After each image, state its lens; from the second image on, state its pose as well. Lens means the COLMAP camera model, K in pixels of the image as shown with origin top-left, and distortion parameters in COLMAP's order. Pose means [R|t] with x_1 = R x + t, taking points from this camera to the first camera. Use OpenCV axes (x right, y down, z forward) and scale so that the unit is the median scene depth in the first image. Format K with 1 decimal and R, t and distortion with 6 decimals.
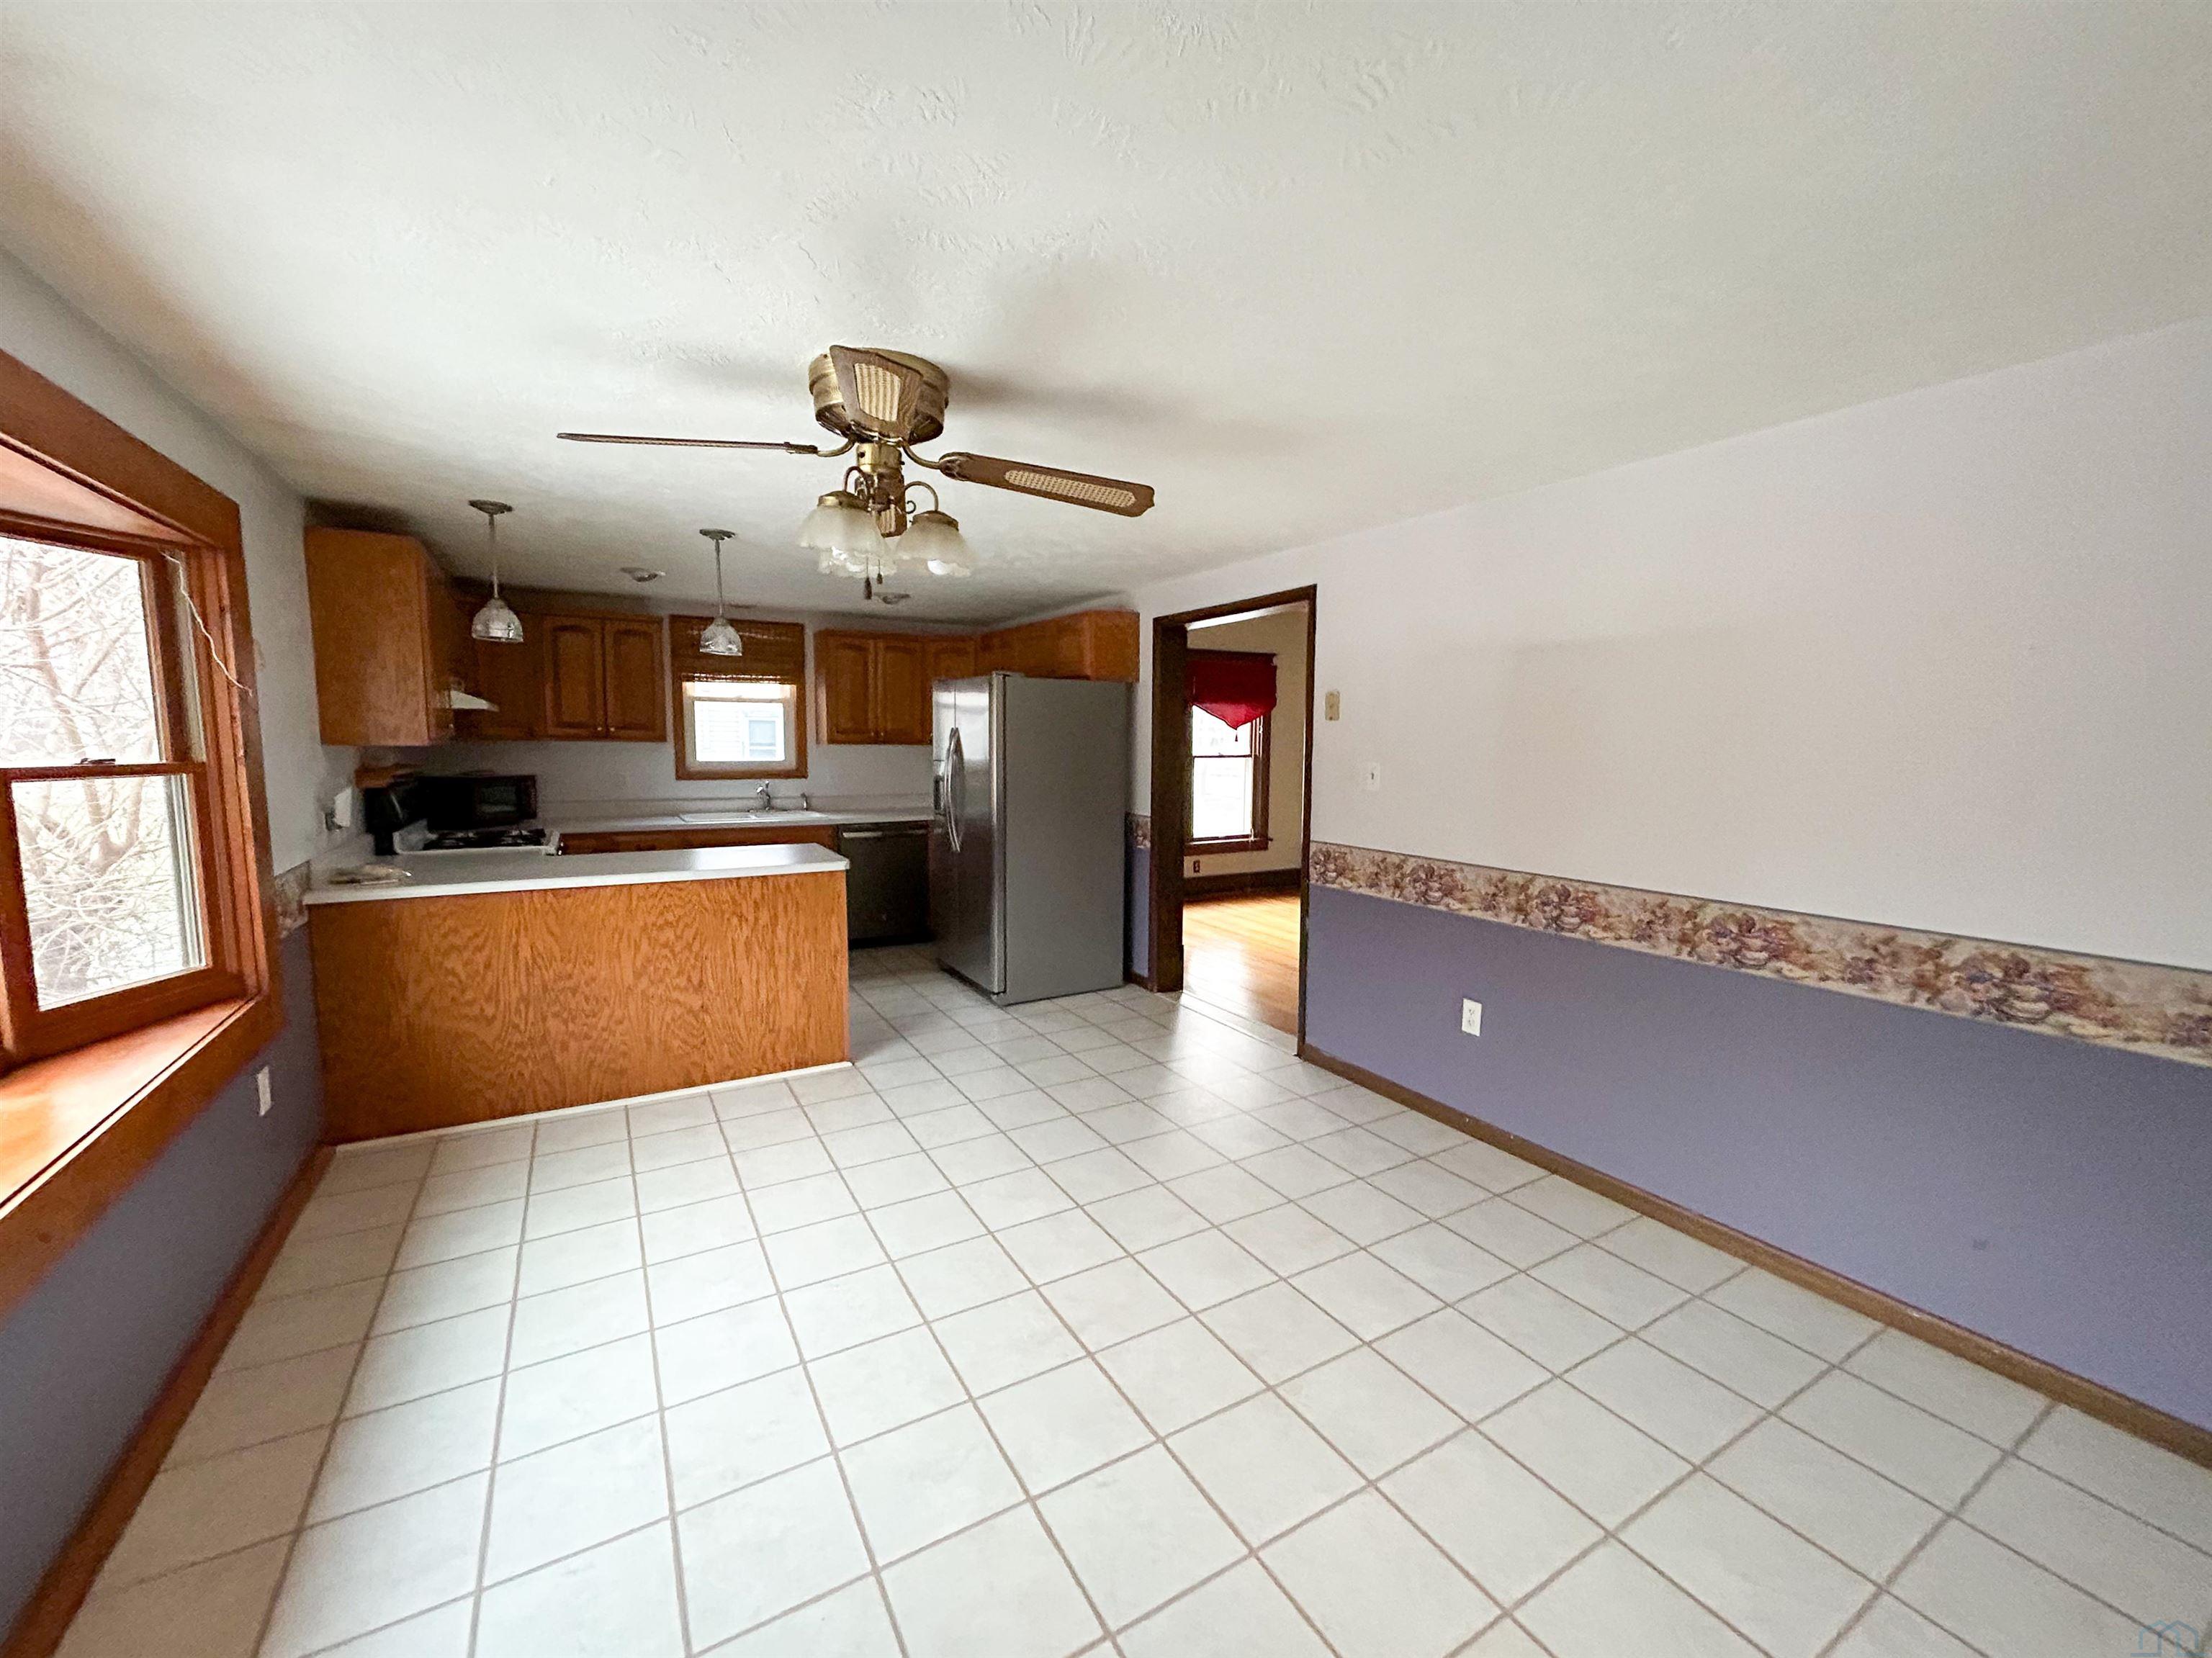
lens RADIAL K [[897.7, 0, 1098.0], [0, 897.7, 837.7], [0, 0, 1]] dist [-0.003139, 0.001614]
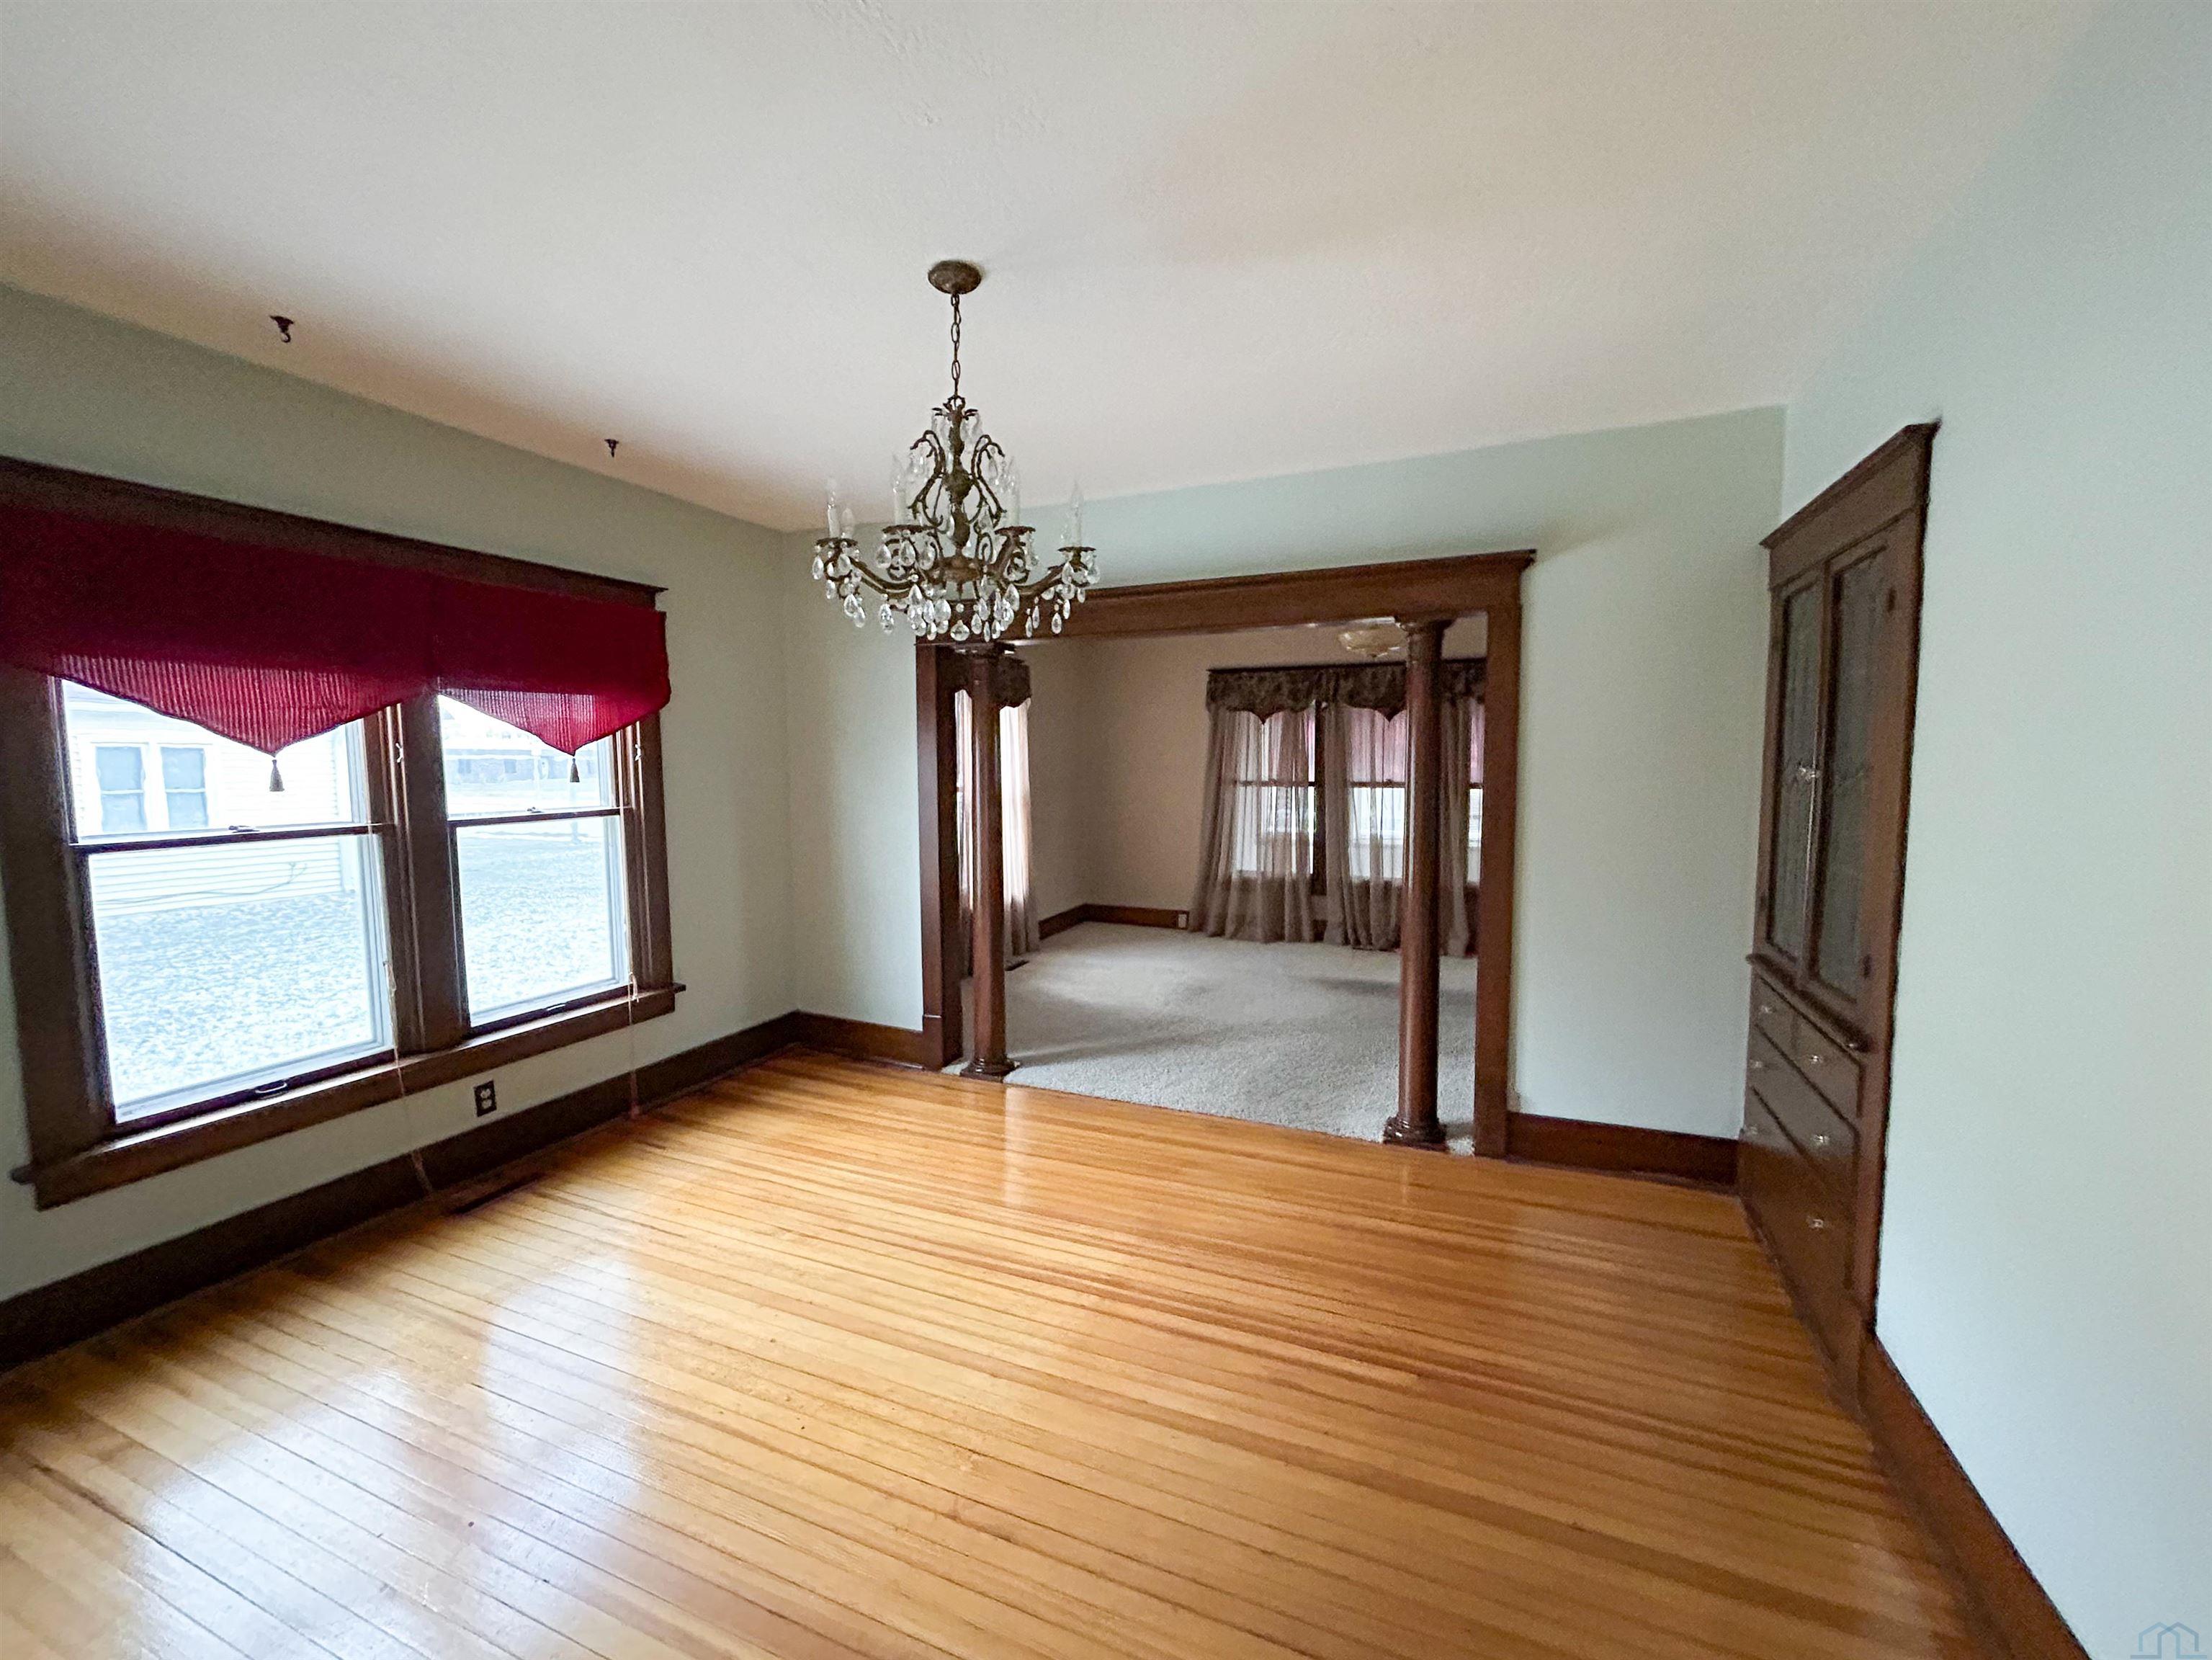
lens RADIAL K [[897.9, 0, 1076.8], [0, 897.9, 838.1], [0, 0, 1]] dist [-0.003139, 0.001614]
pose [[0.806889, -0.059010, 0.587748, 0.095045], [0.075814, 0.997114, -0.003971, -0.060927], [-0.585817, 0.047763, 0.809034, 0.525383]]
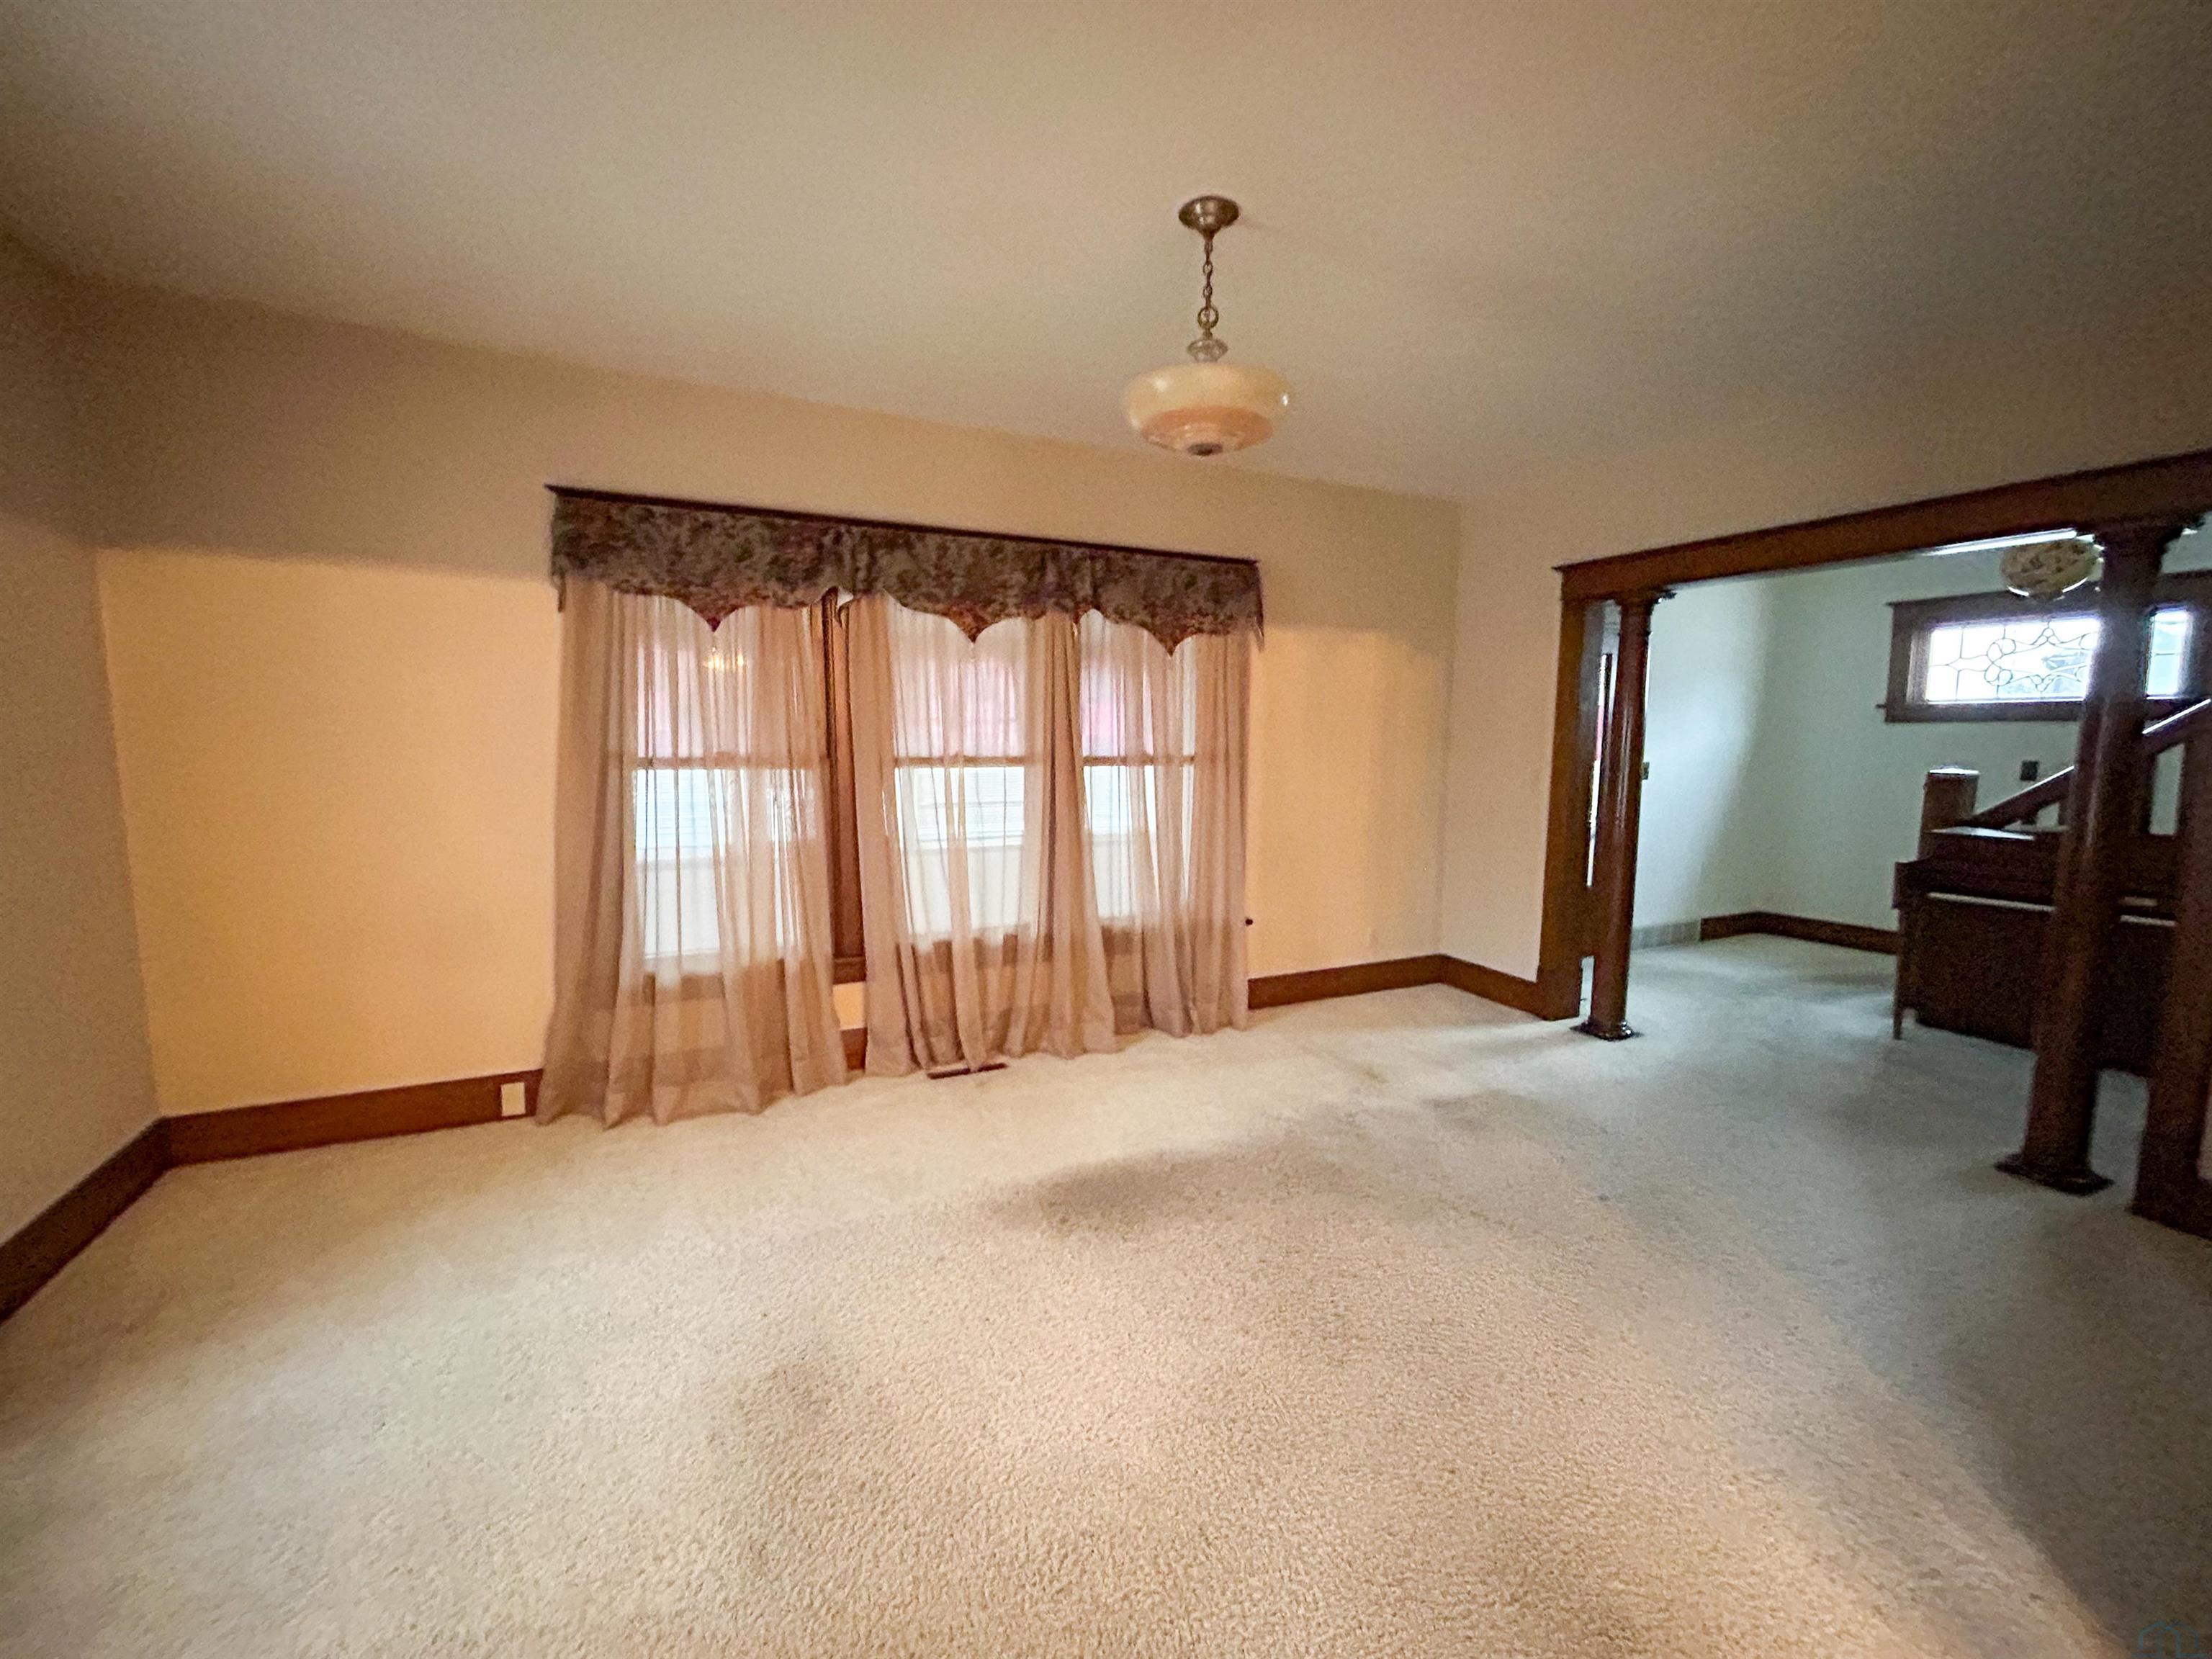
lens RADIAL K [[897.8, 0, 1102.1], [0, 897.8, 833.7], [0, 0, 1]] dist [-0.003139, 0.001614]
pose [[0.062381, -0.115172, 0.991385, 0.361396], [0.107831, 0.988283, 0.108027, -0.095491], [-0.992210, 0.100163, 0.074069, 0.915080]]
